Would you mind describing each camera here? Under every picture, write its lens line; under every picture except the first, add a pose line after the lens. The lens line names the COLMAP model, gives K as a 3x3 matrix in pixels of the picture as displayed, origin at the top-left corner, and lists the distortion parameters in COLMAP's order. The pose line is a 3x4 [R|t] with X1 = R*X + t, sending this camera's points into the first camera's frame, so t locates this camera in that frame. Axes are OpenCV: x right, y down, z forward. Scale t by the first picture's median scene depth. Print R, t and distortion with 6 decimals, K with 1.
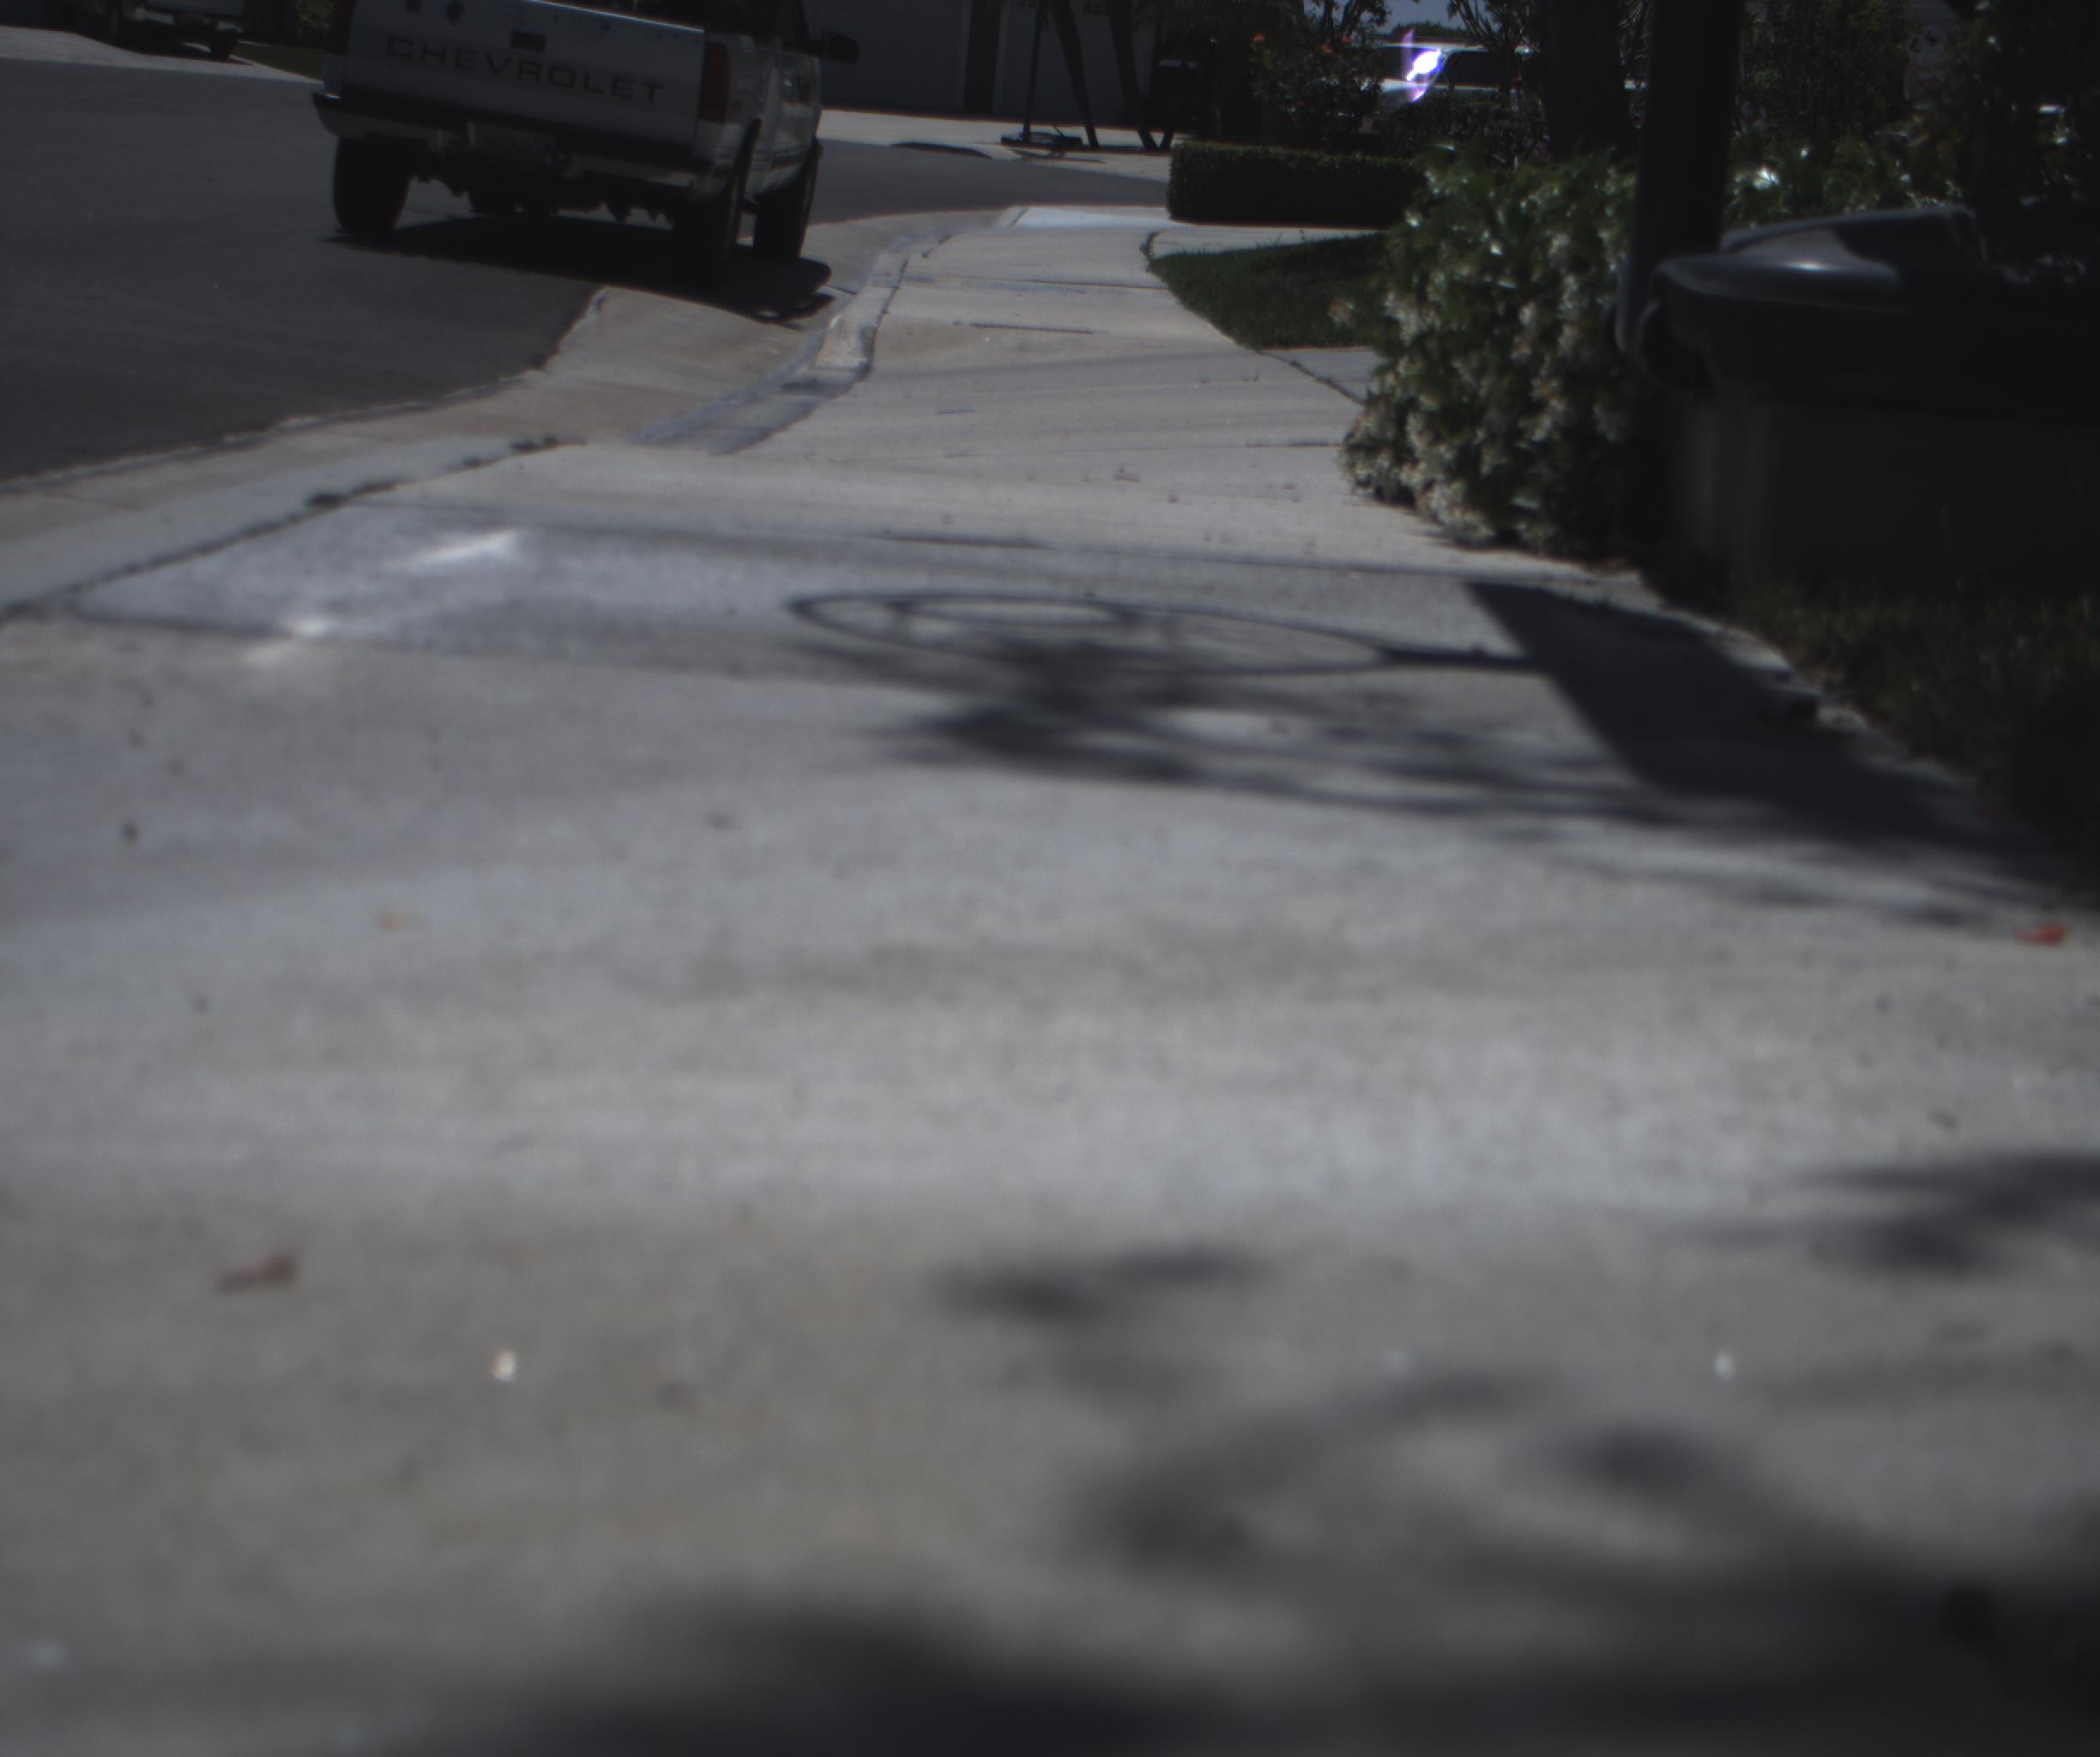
lens RADIAL K [[3903.1, 0, 1035.6], [0, 3903.1, 851.7], [0, 0, 1]] dist [-0.183728, 0.922124]
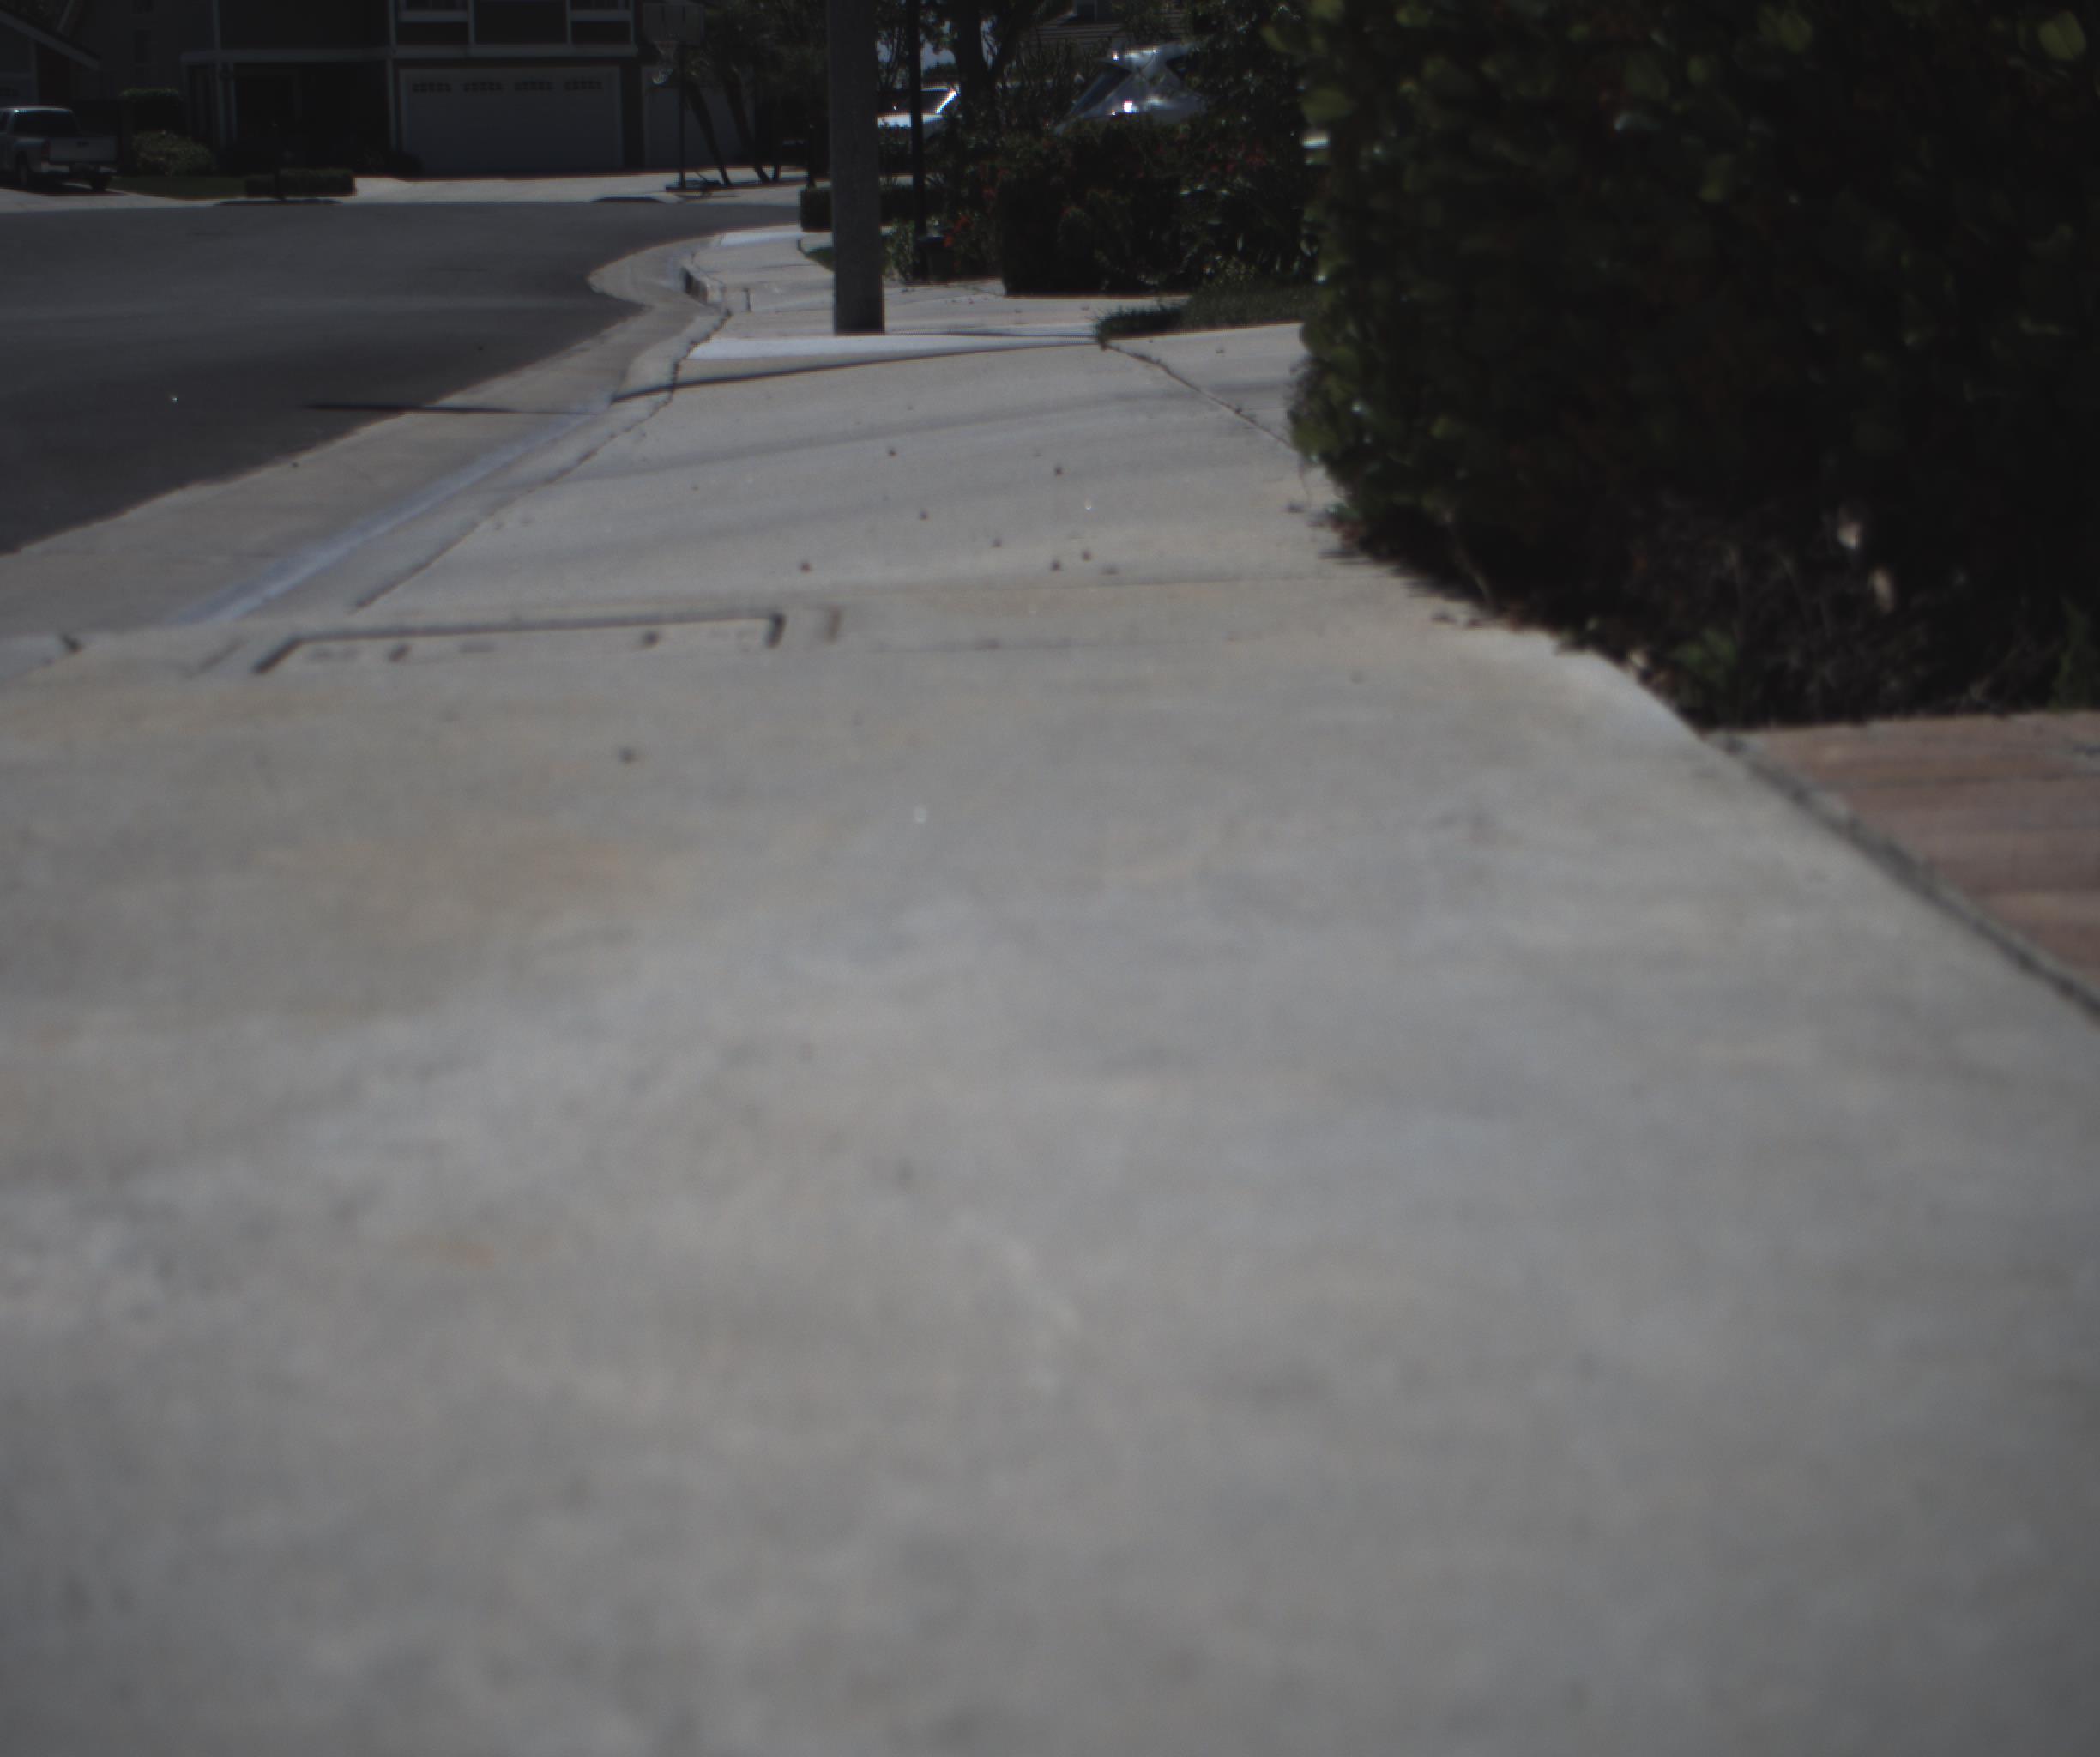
lens RADIAL K [[3903.1, 0, 1035.6], [0, 3903.1, 851.7], [0, 0, 1]] dist [-0.183728, 0.922124]
pose [[0.987970, -0.127475, 0.087552, -0.084080], [0.127344, 0.991833, 0.007103, 0.197839], [-0.087743, 0.004132, 0.996135, -1.284088]]
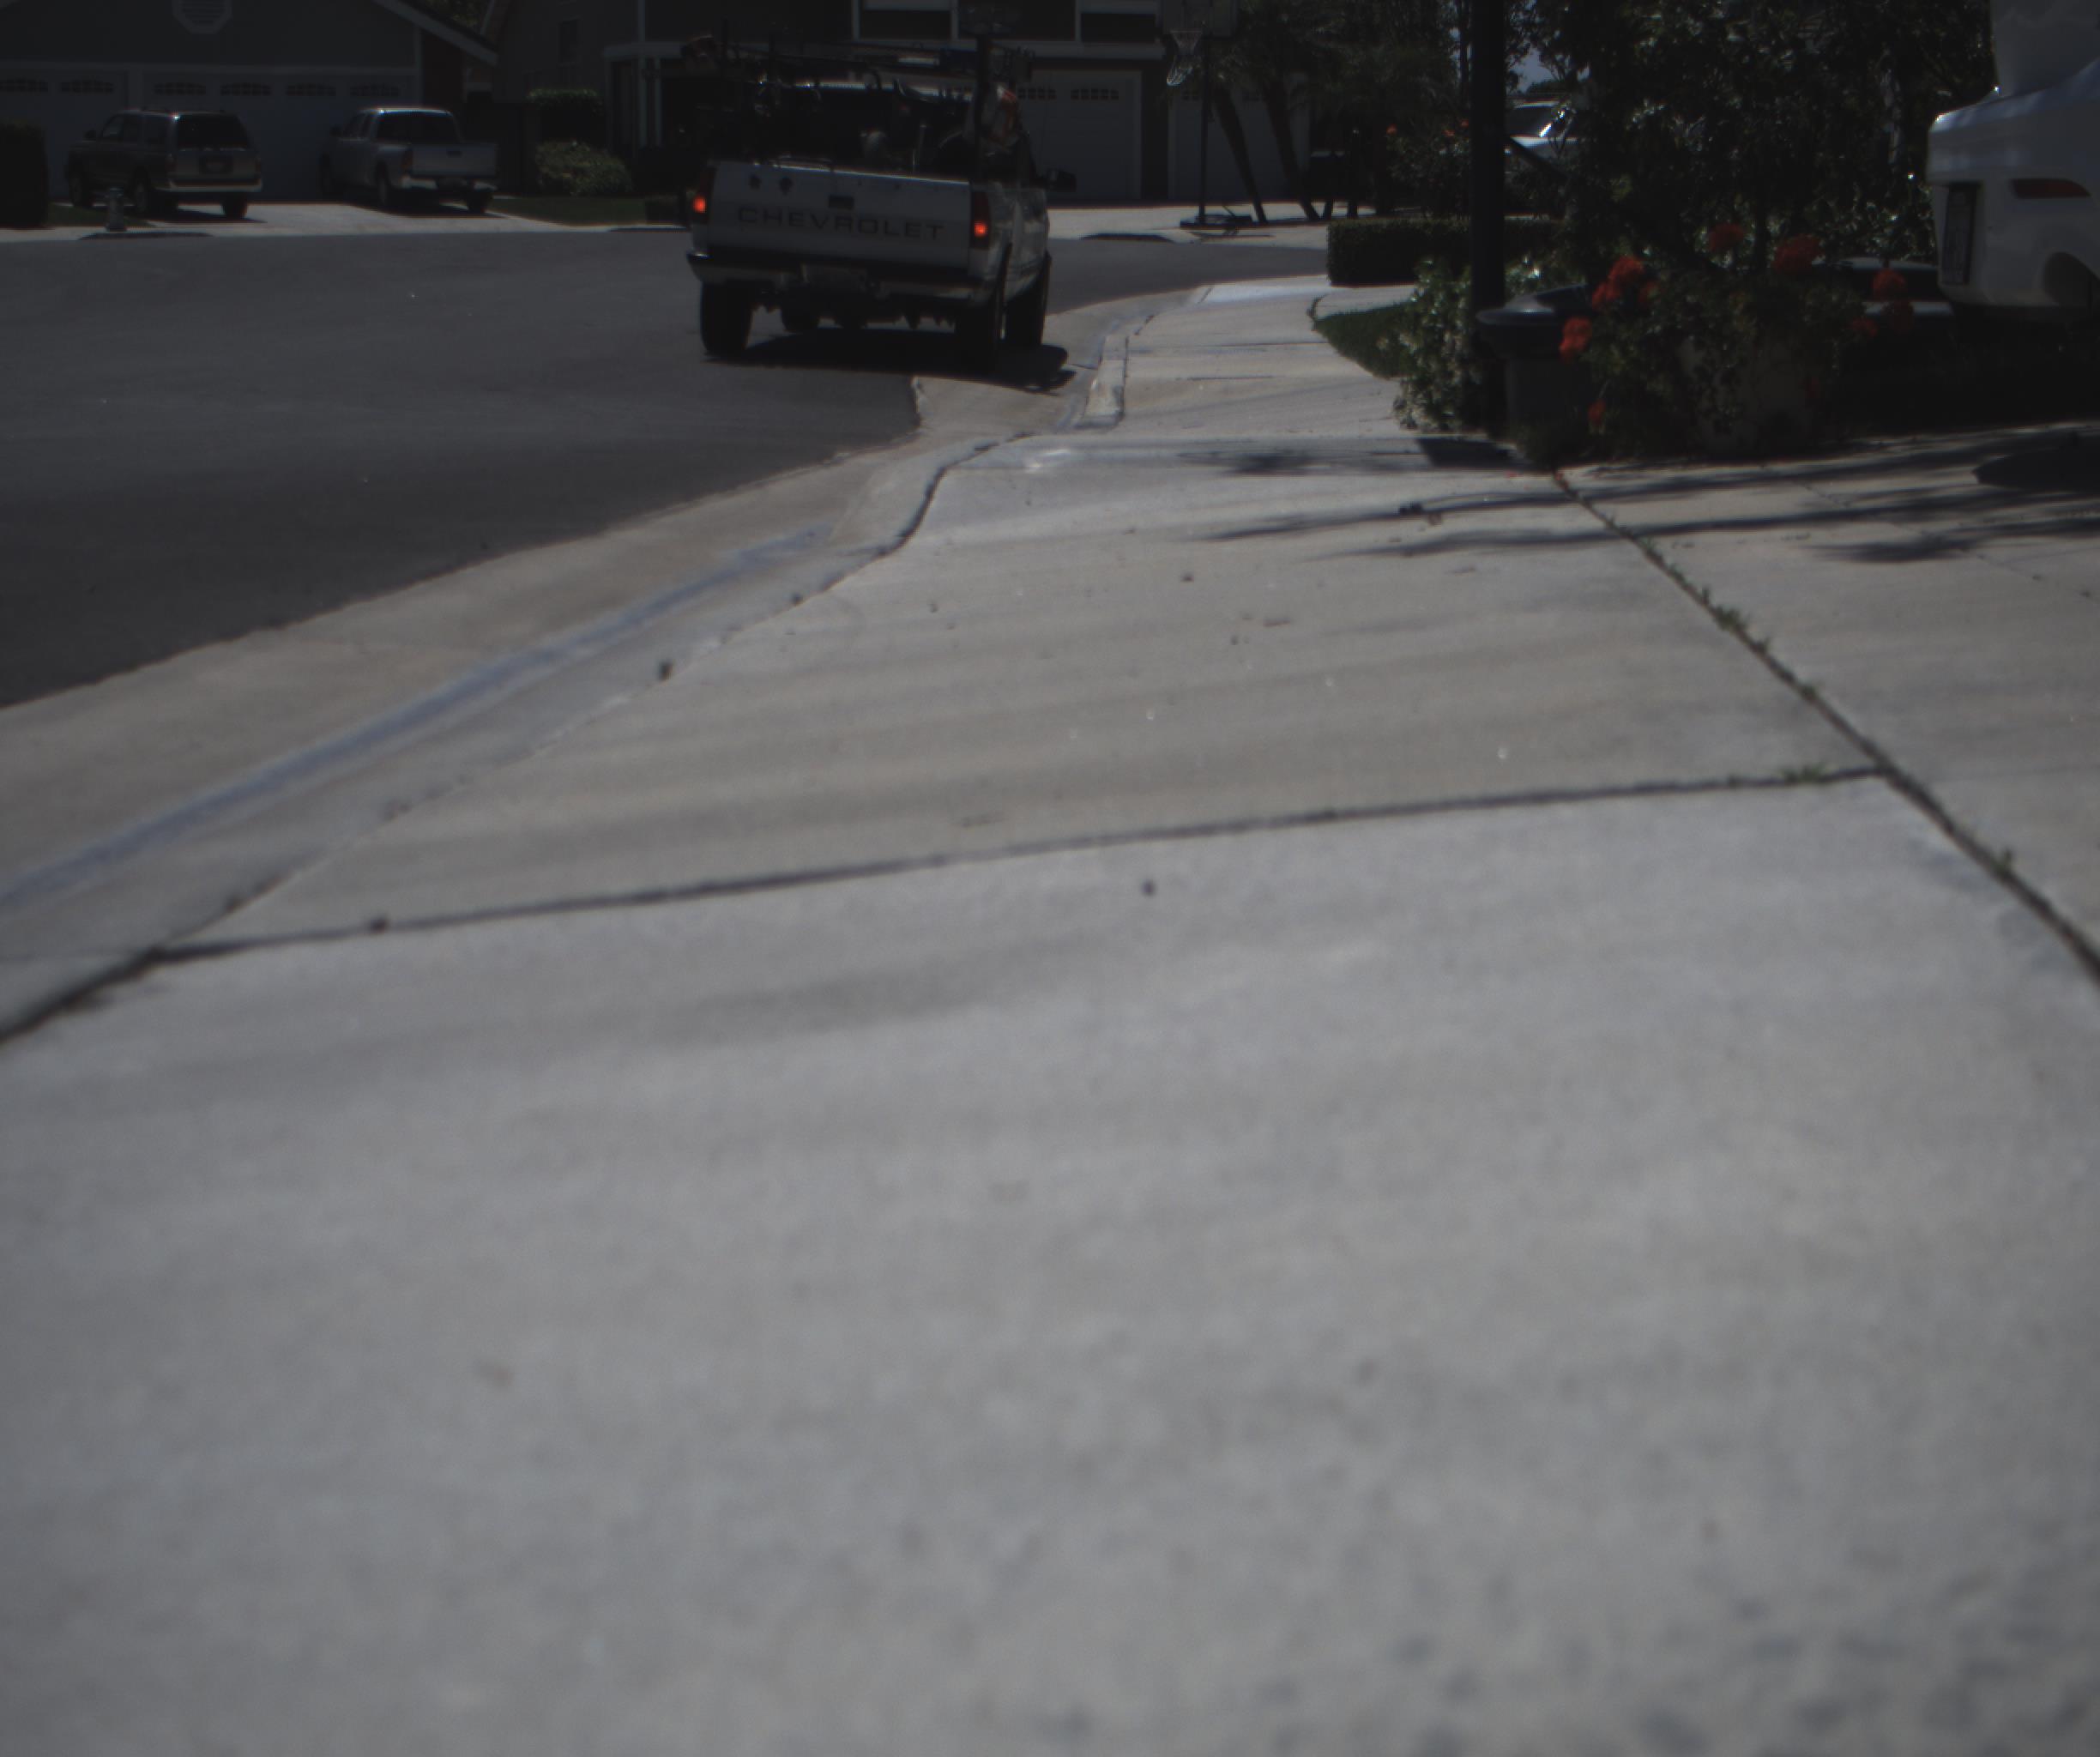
lens RADIAL K [[3903.1, 0, 1035.6], [0, 3903.1, 851.7], [0, 0, 1]] dist [-0.183728, 0.922124]
pose [[0.994944, -0.082776, -0.056872, -0.004088], [0.081684, 0.996431, -0.021270, 0.047784], [0.058430, 0.016517, 0.998155, -0.322222]]
